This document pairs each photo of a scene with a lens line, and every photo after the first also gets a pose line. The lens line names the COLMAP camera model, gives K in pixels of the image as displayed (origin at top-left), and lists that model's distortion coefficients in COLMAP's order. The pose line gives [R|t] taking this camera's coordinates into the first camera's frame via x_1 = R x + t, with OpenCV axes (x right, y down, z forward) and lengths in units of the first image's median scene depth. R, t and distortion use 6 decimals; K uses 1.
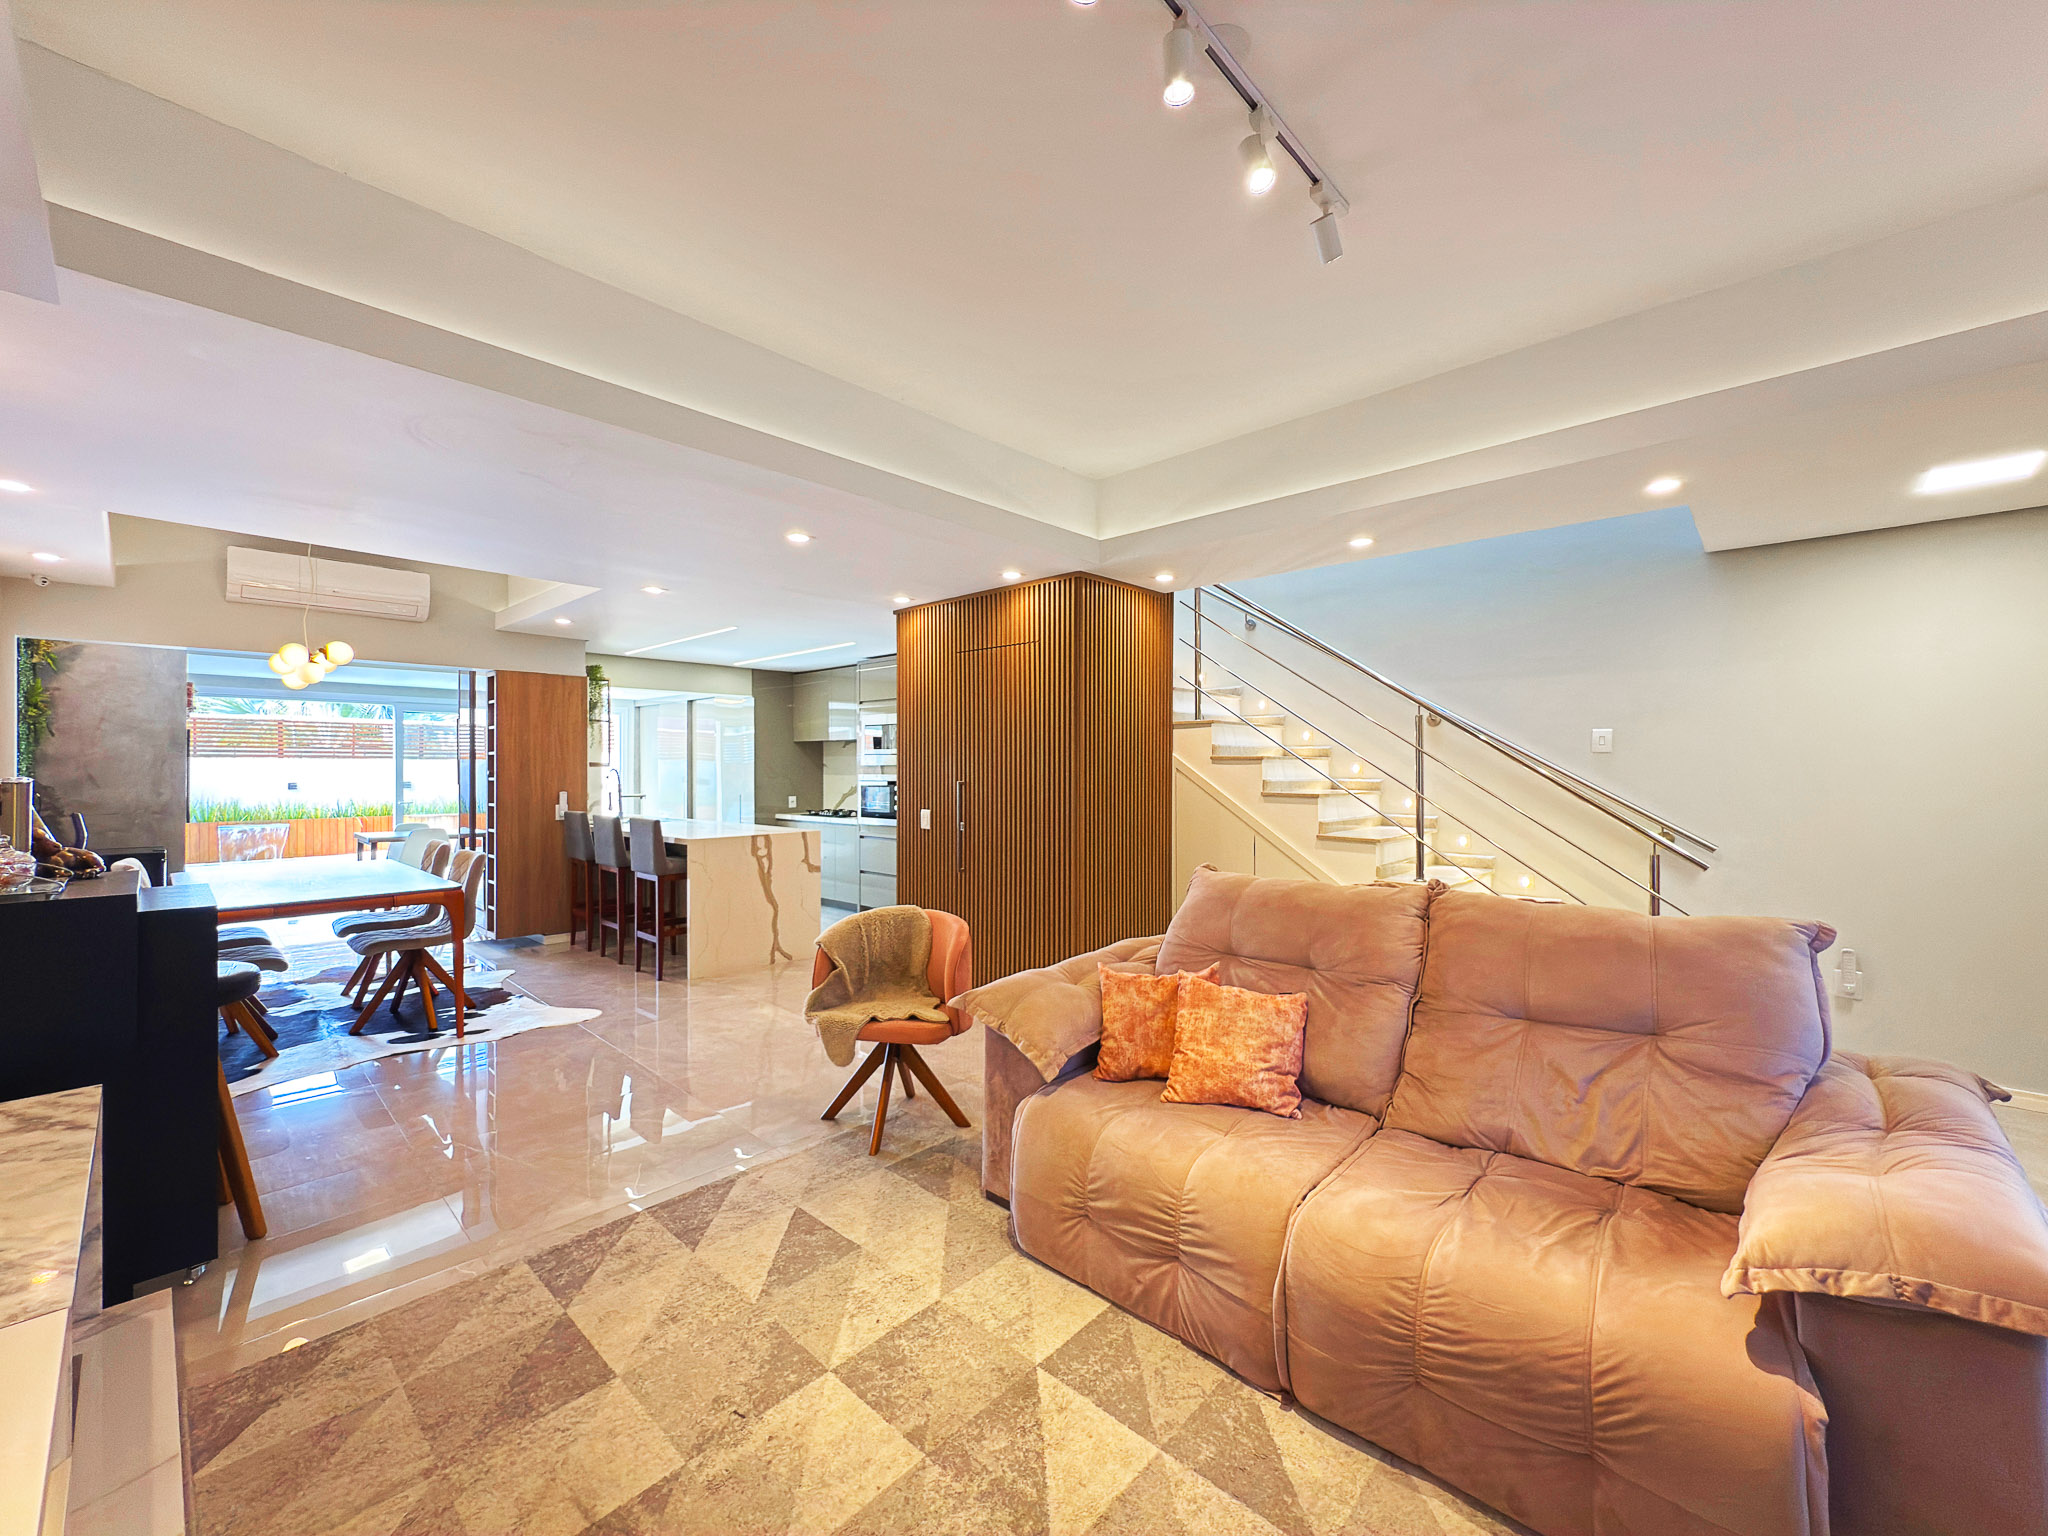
lens RADIAL K [[819.5, 0, 1025.5], [0, 819.5, 770.1], [0, 0, 1]] dist [0.000387, -0.000193]
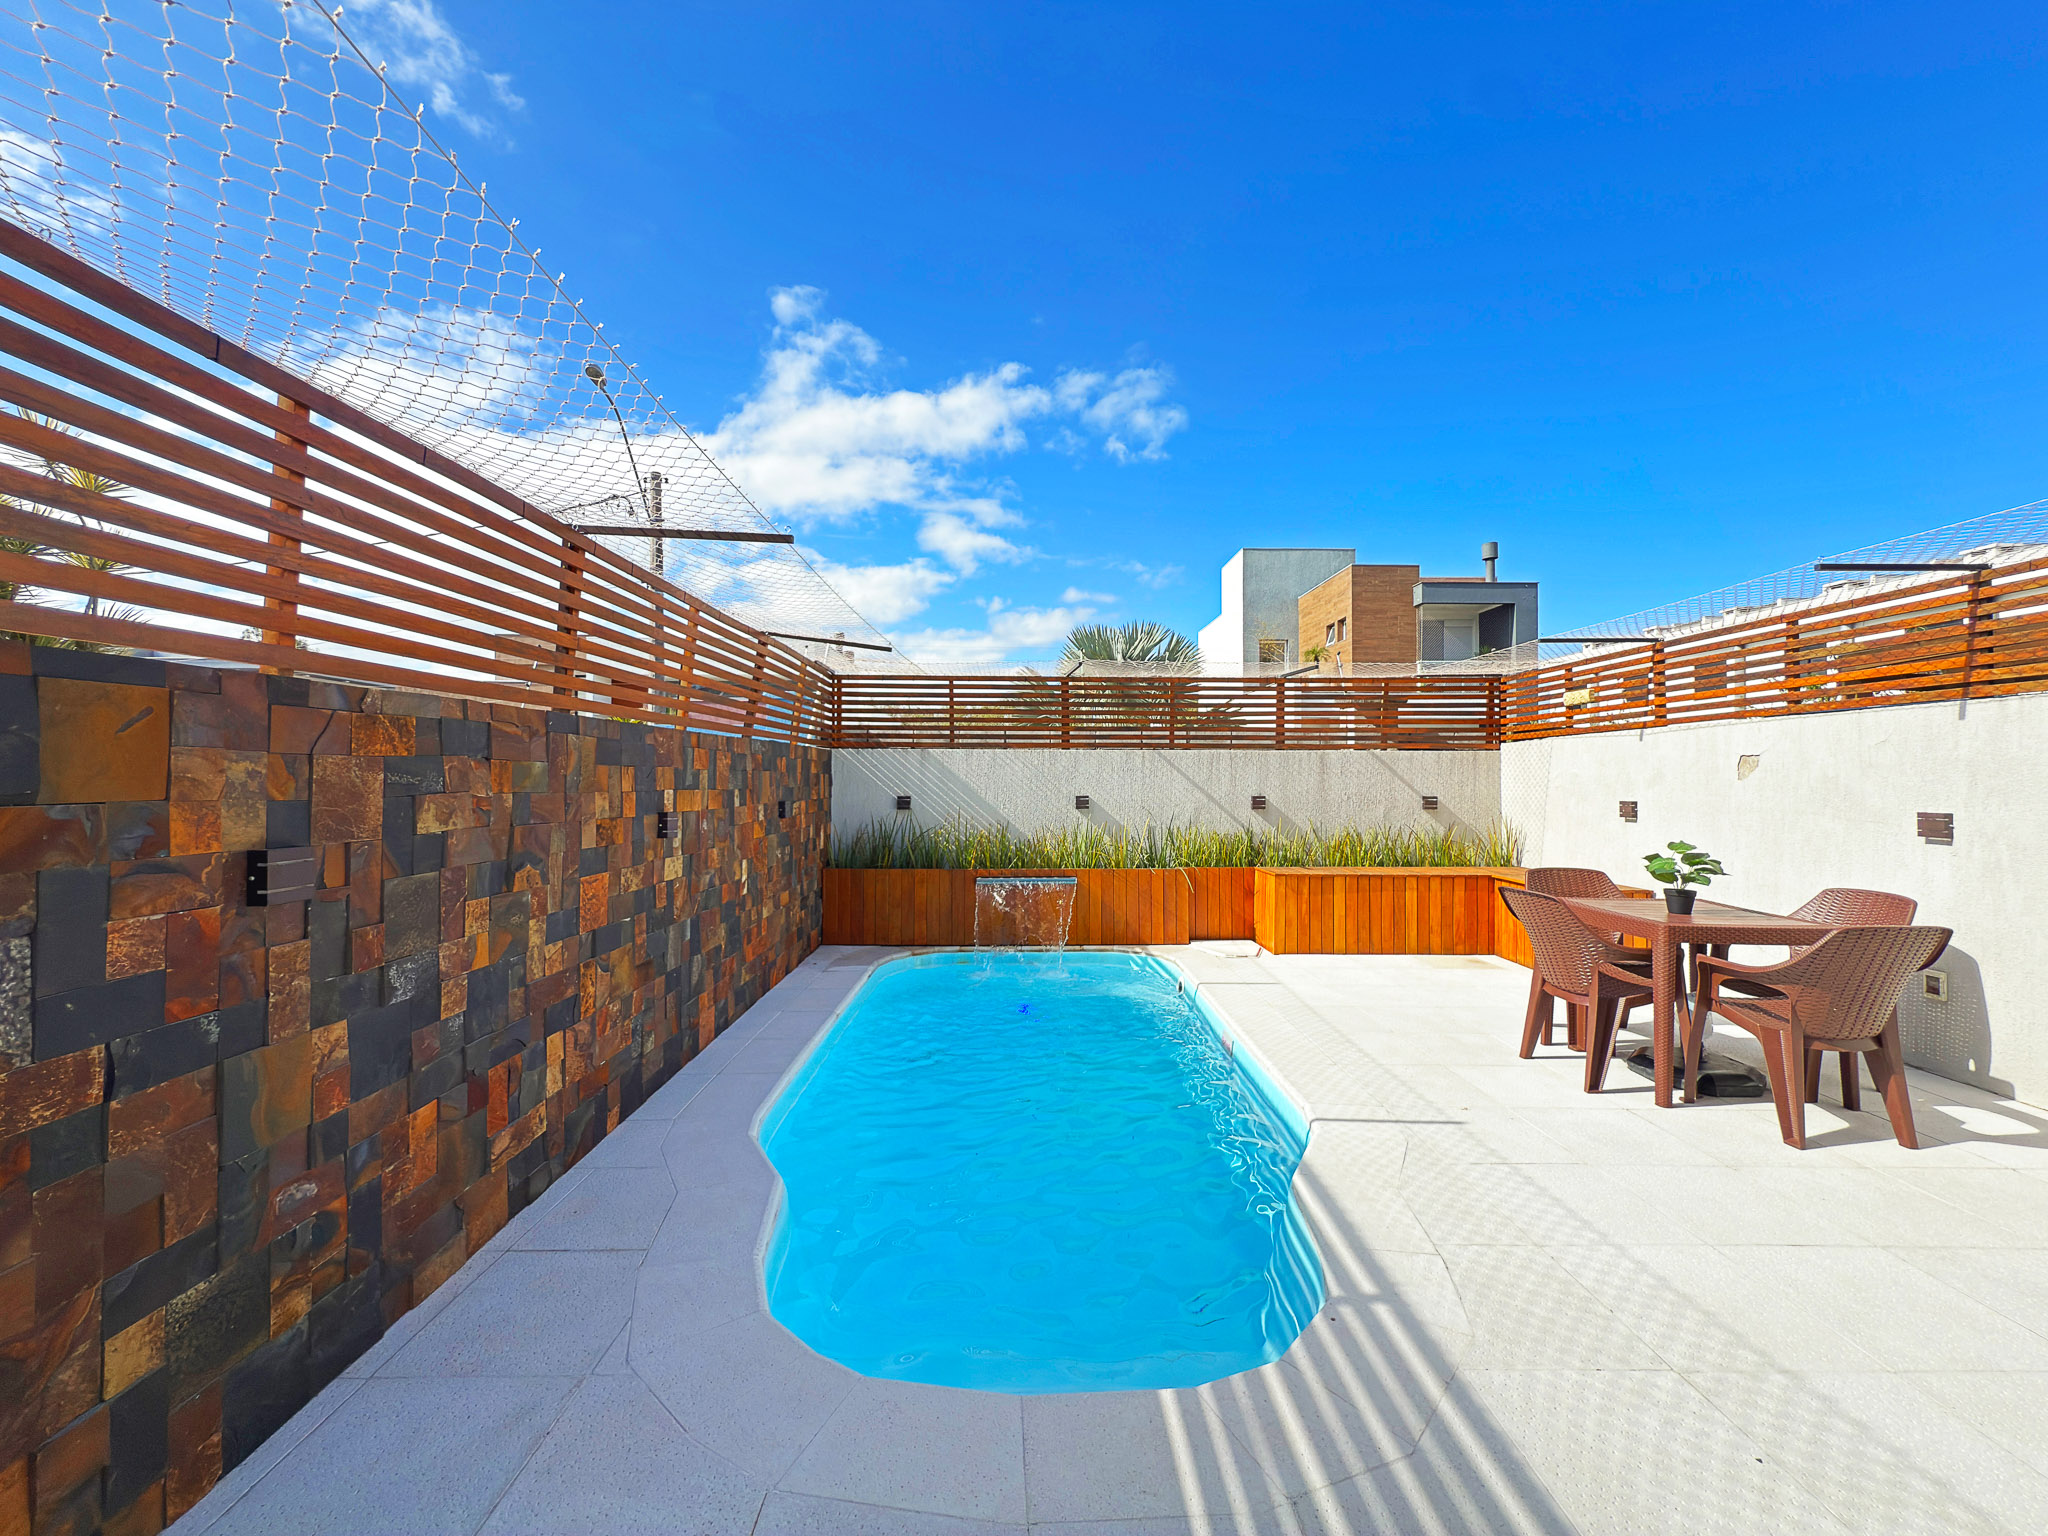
lens RADIAL K [[819.5, 0, 1024.0], [0, 819.5, 766.6], [0, 0, 1]] dist [0.000387, -0.000193]
pose [[0.695073, -0.009656, -0.718875, -1.257403], [-0.003376, 0.999855, -0.016694, 0.012860], [0.718932, 0.014031, 0.694939, 1.408156]]
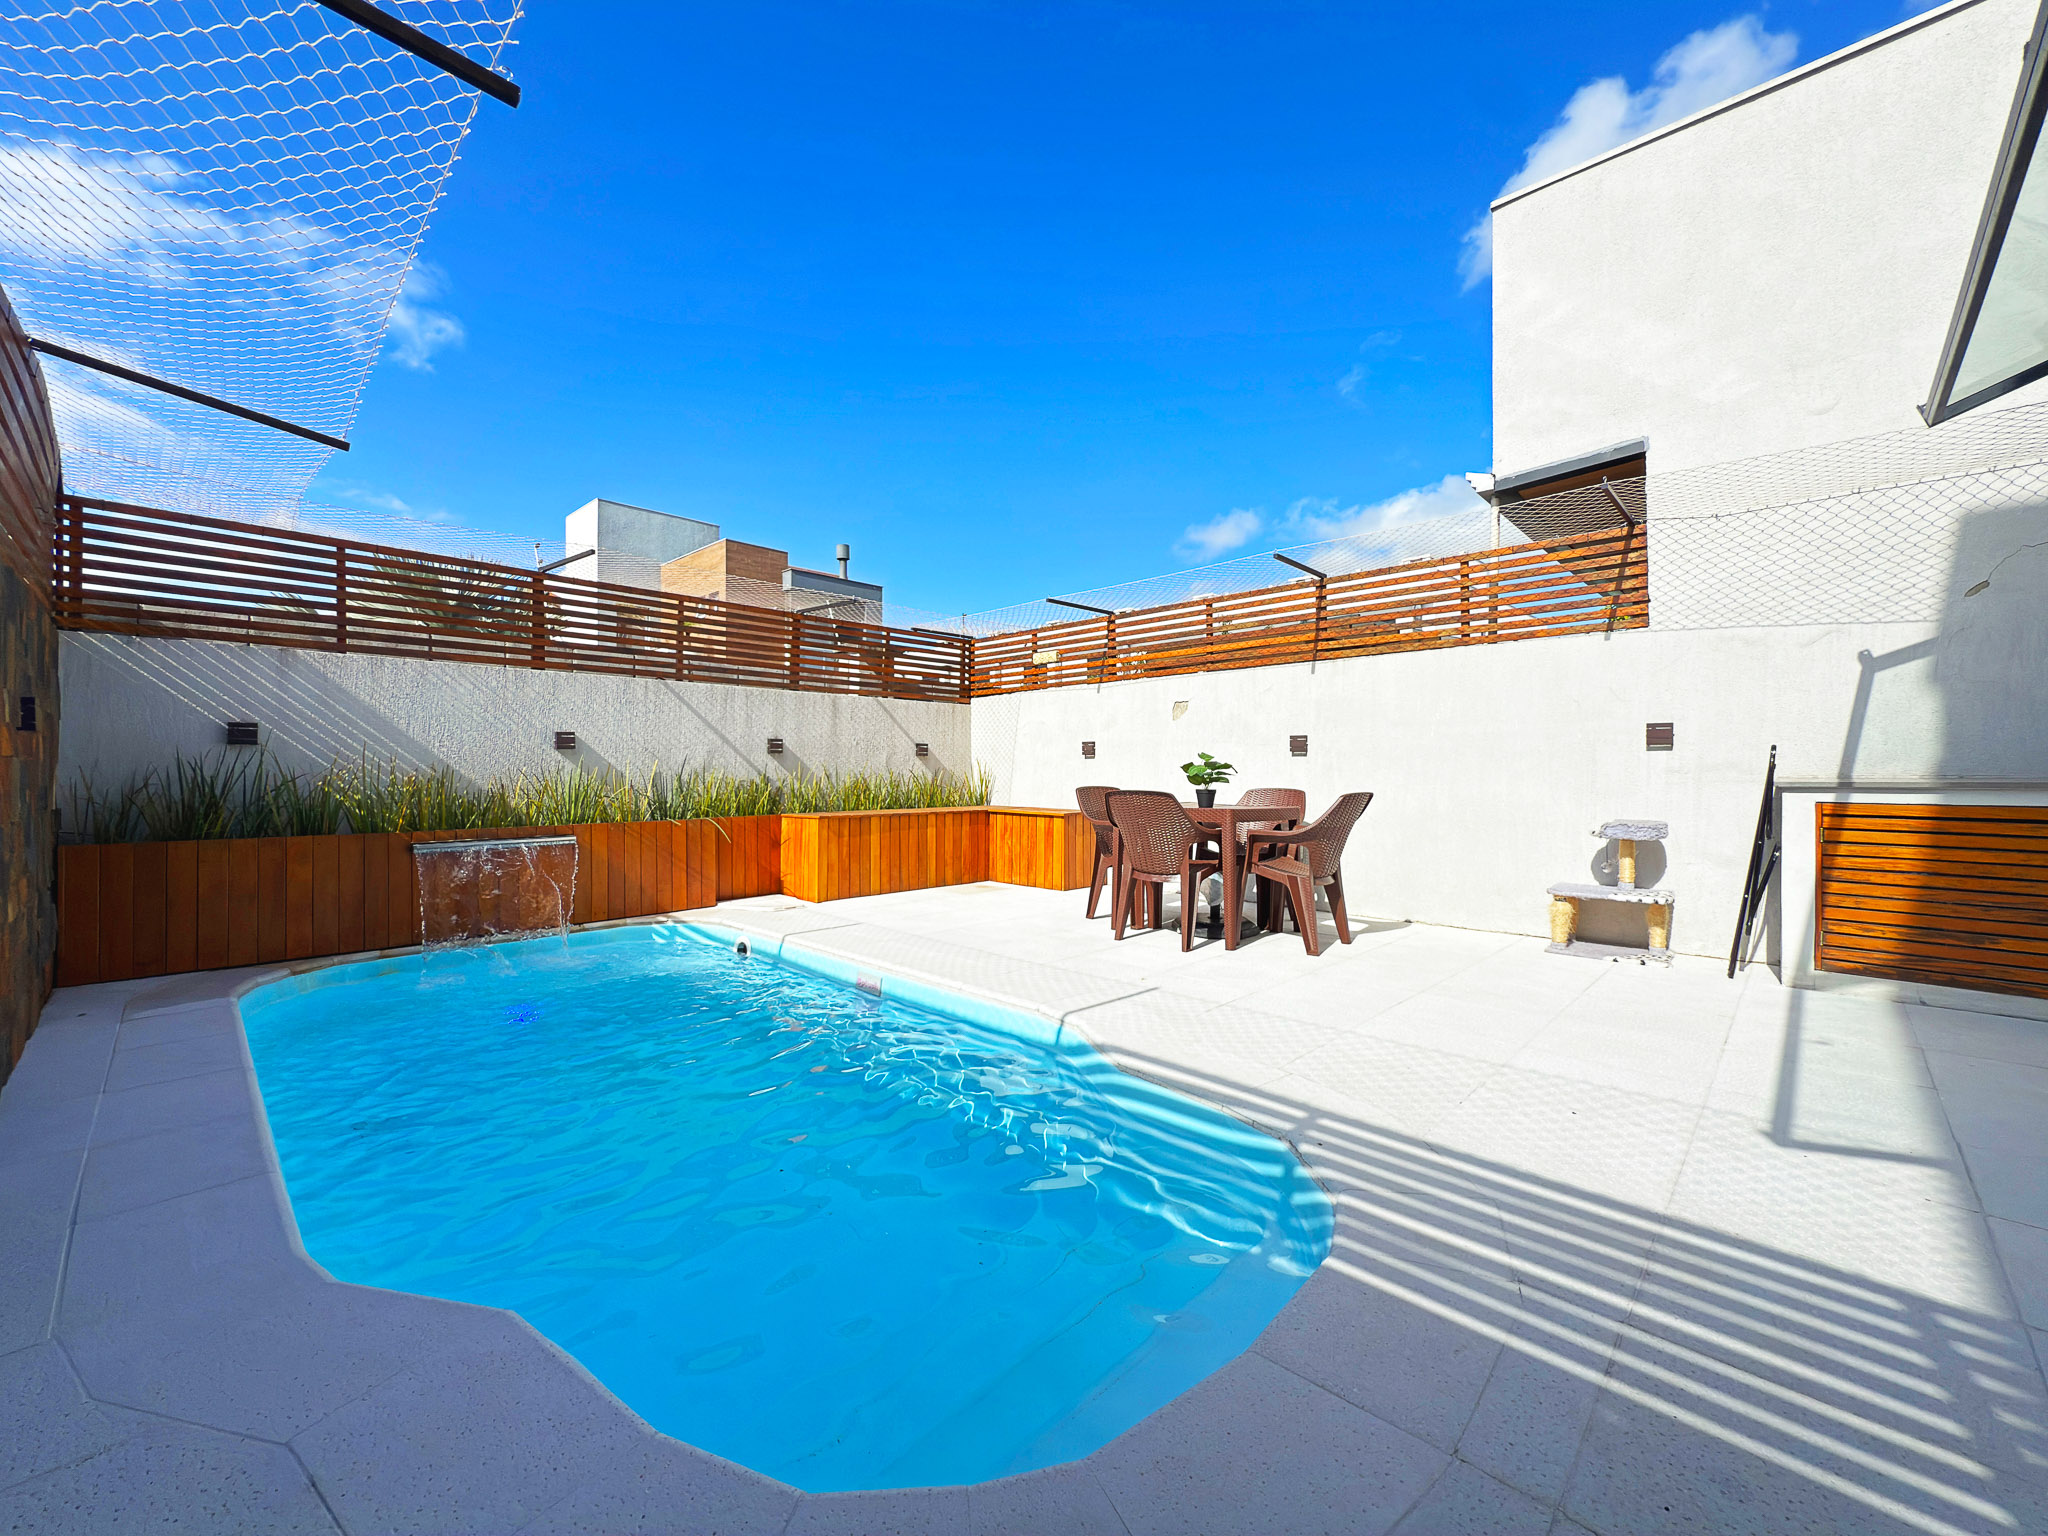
lens RADIAL K [[819.5, 0, 1022.1], [0, 819.5, 780.3], [0, 0, 1]] dist [0.000387, -0.000193]
pose [[0.999971, 0.000369, -0.007580, -1.548132], [-0.000303, 0.999962, 0.008703, 0.081749], [0.007583, -0.008700, 0.999933, 1.393514]]
